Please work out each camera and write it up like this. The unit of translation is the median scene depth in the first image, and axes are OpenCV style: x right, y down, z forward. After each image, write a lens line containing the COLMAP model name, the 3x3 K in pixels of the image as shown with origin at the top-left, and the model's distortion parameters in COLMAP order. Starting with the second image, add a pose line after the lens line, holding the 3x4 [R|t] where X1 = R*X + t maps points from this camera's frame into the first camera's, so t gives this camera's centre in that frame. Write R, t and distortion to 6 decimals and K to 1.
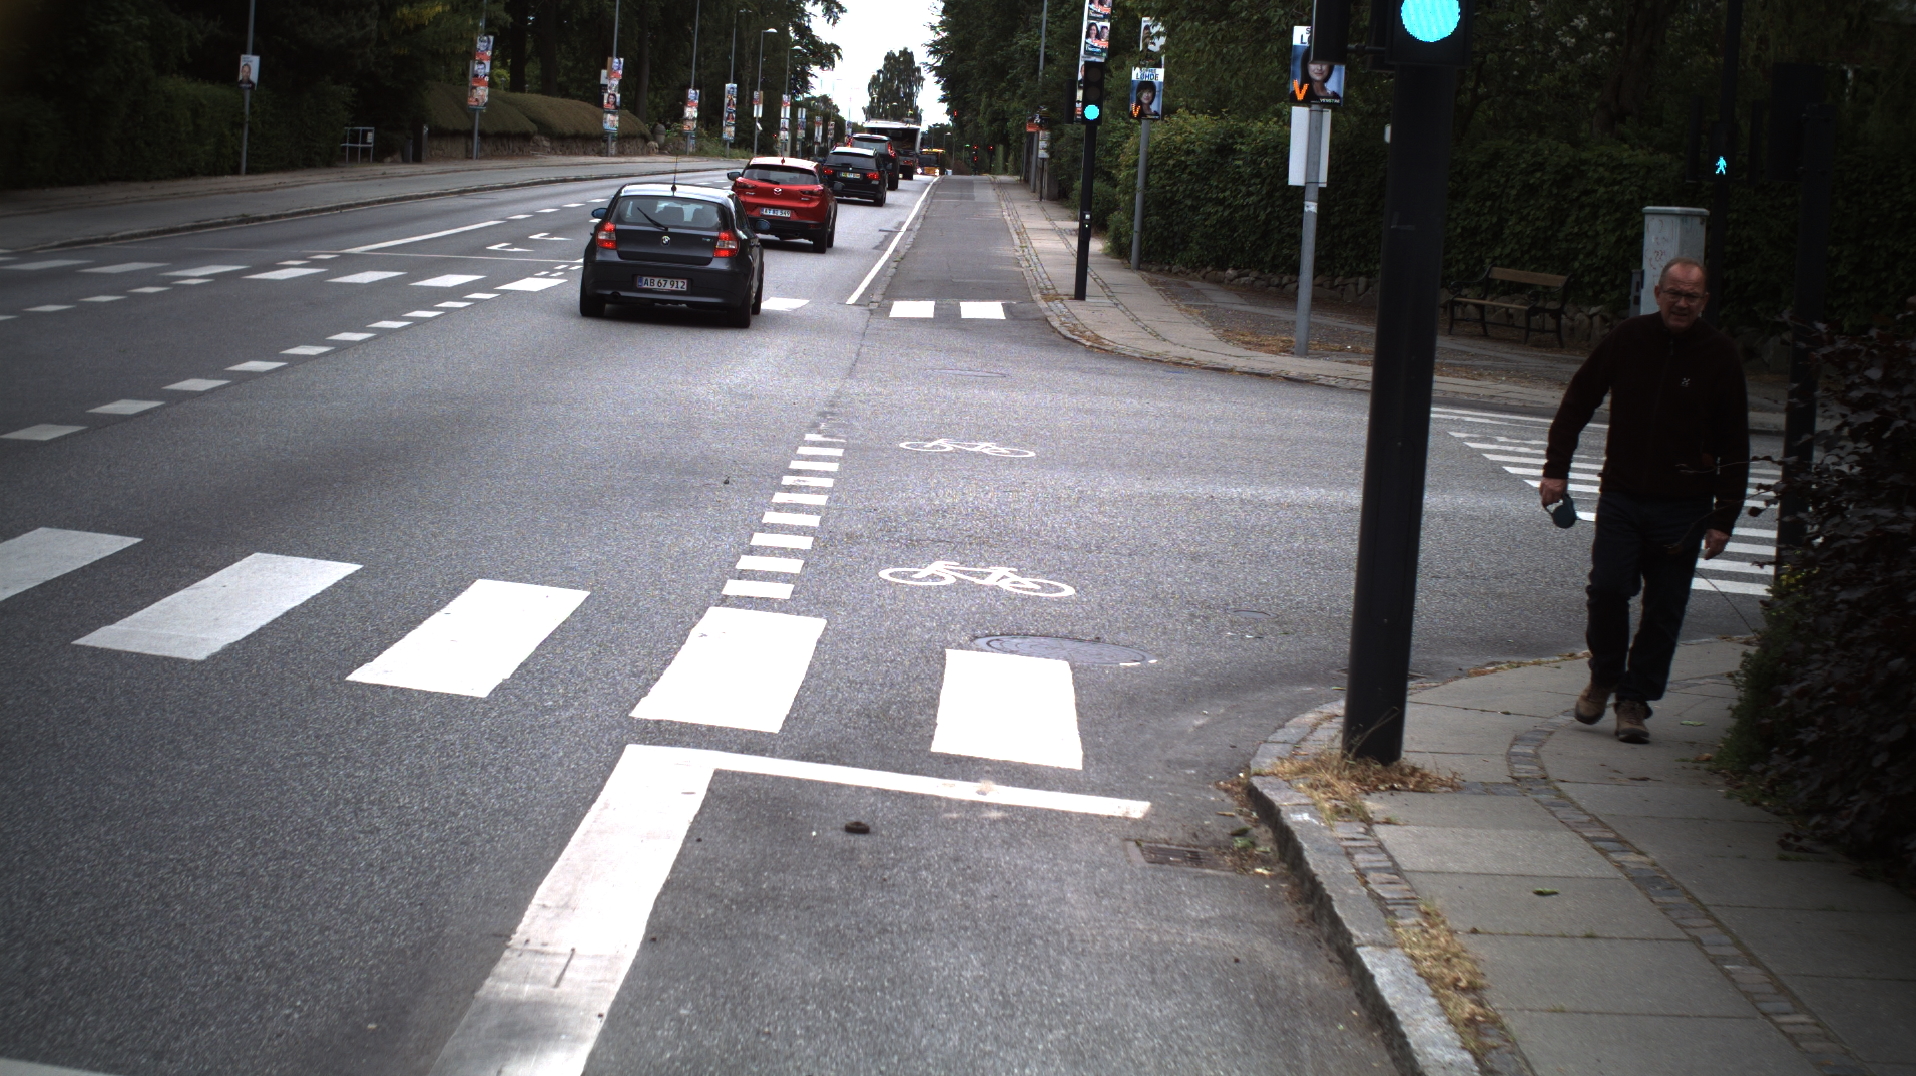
lens RADIAL K [[3419.4, 0, 958.0], [0, 3419.4, 538.0], [0, 0, 1]] dist [-0.278895, 0.255635]
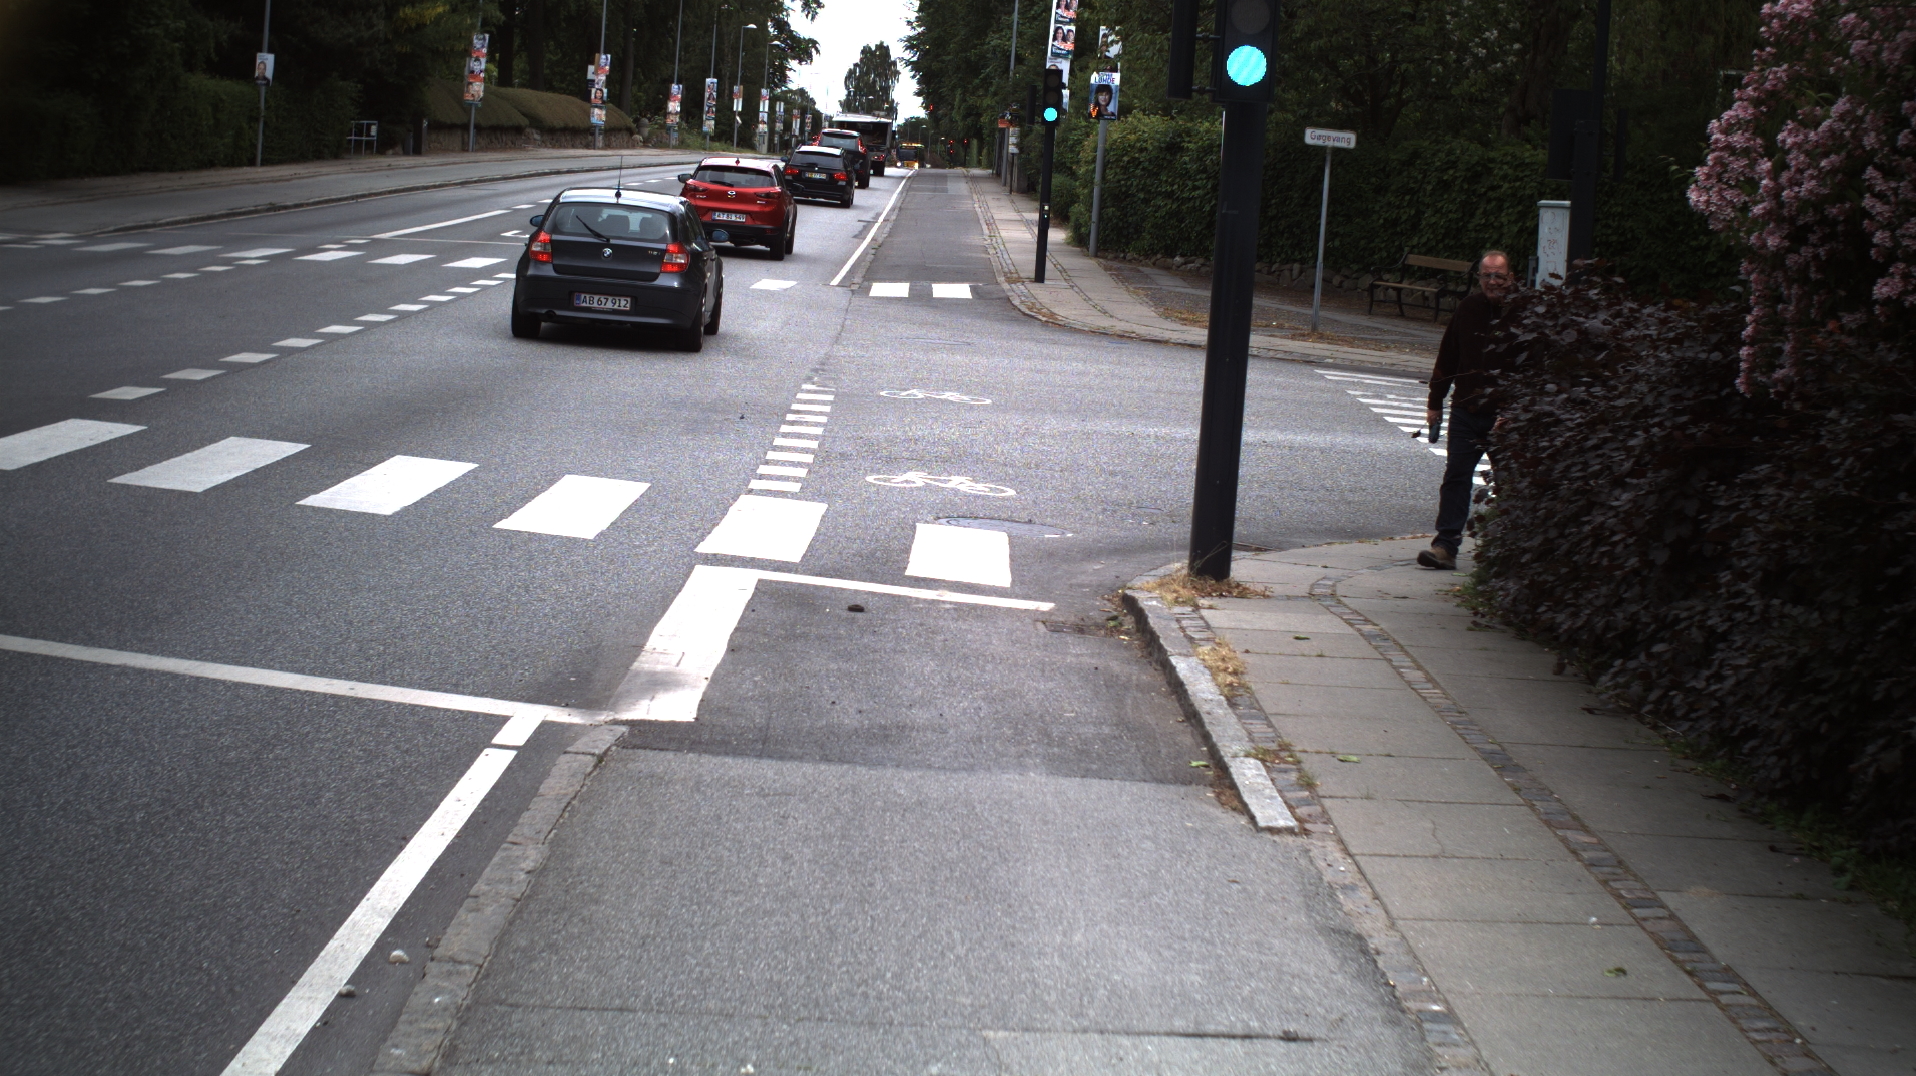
lens RADIAL K [[3419.4, 0, 958.0], [0, 3419.4, 538.0], [0, 0, 1]] dist [-0.278895, 0.255635]
pose [[0.999965, 0.003657, 0.007574, 0.000516], [-0.003673, 0.999991, 0.002111, 0.006568], [-0.007566, -0.002139, 0.999969, -0.066066]]
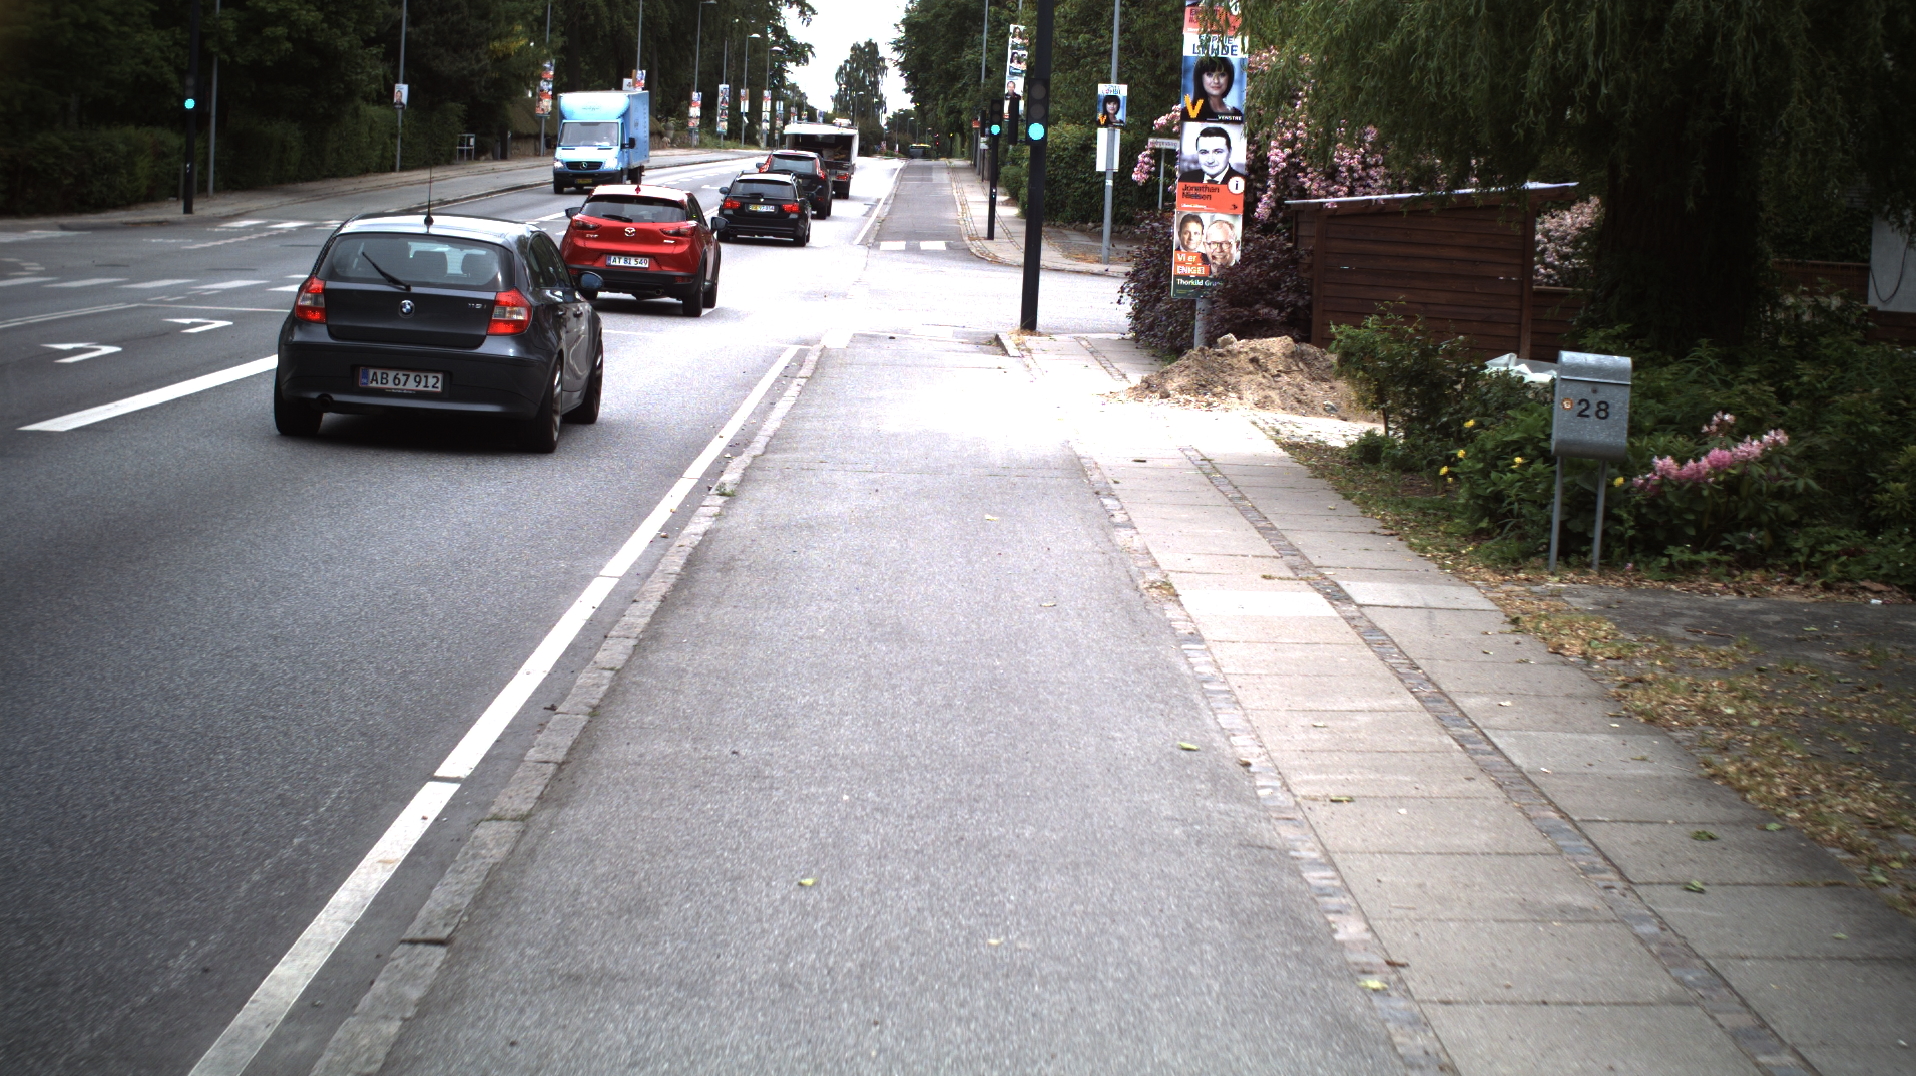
lens RADIAL K [[3419.4, 0, 958.0], [0, 3419.4, 538.0], [0, 0, 1]] dist [-0.278895, 0.255635]
pose [[0.999815, -0.017225, 0.008565, 0.001317], [0.017177, 0.999837, 0.005648, 0.038975], [-0.008660, -0.005499, 0.999947, -0.396003]]
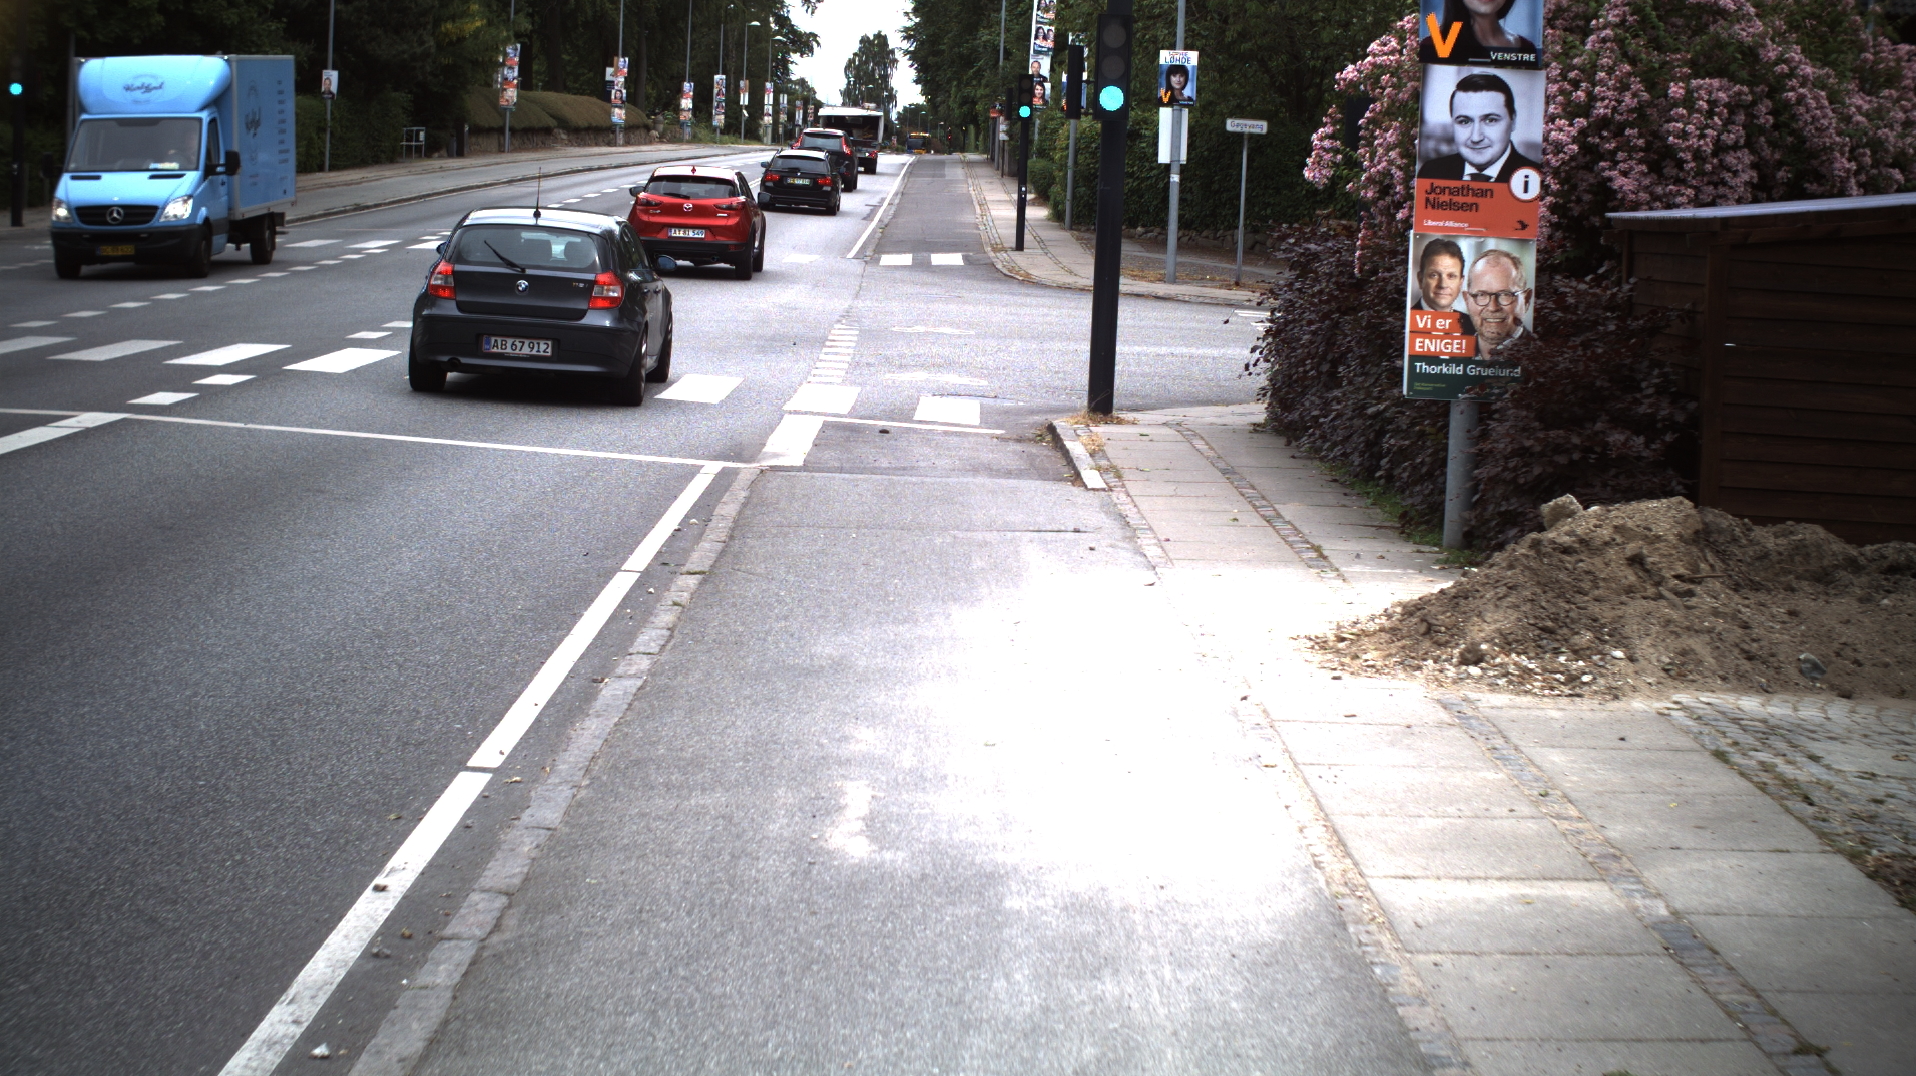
lens RADIAL K [[3419.4, 0, 958.0], [0, 3419.4, 538.0], [0, 0, 1]] dist [-0.278895, 0.255635]
pose [[0.999691, -0.024495, 0.004184, 0.001630], [0.024466, 0.999677, 0.006851, 0.019210], [-0.004350, -0.006747, 0.999968, -0.198245]]
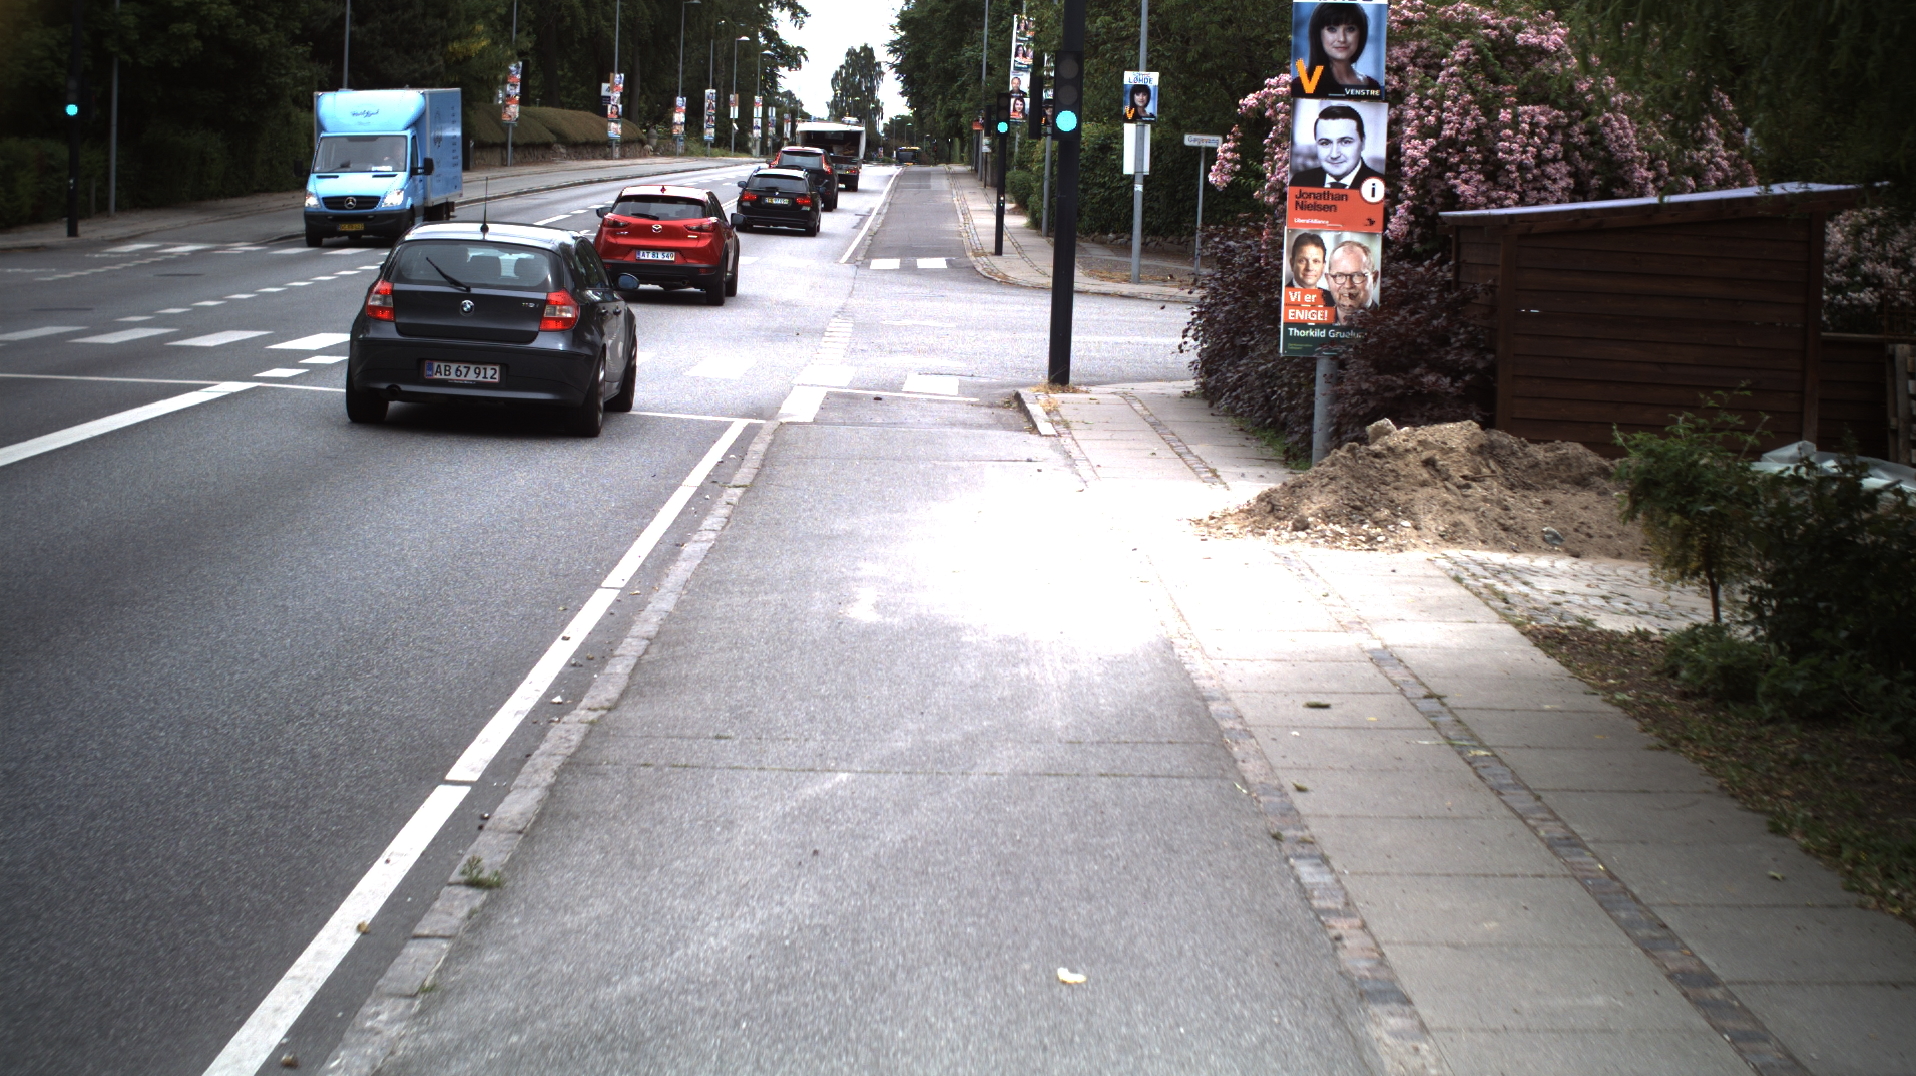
lens RADIAL K [[3419.4, 0, 958.0], [0, 3419.4, 538.0], [0, 0, 1]] dist [-0.278895, 0.255635]
pose [[0.999543, -0.029203, 0.007747, 0.001885], [0.029175, 0.999567, 0.003762, 0.025813], [-0.007854, -0.003534, 0.999963, -0.264348]]
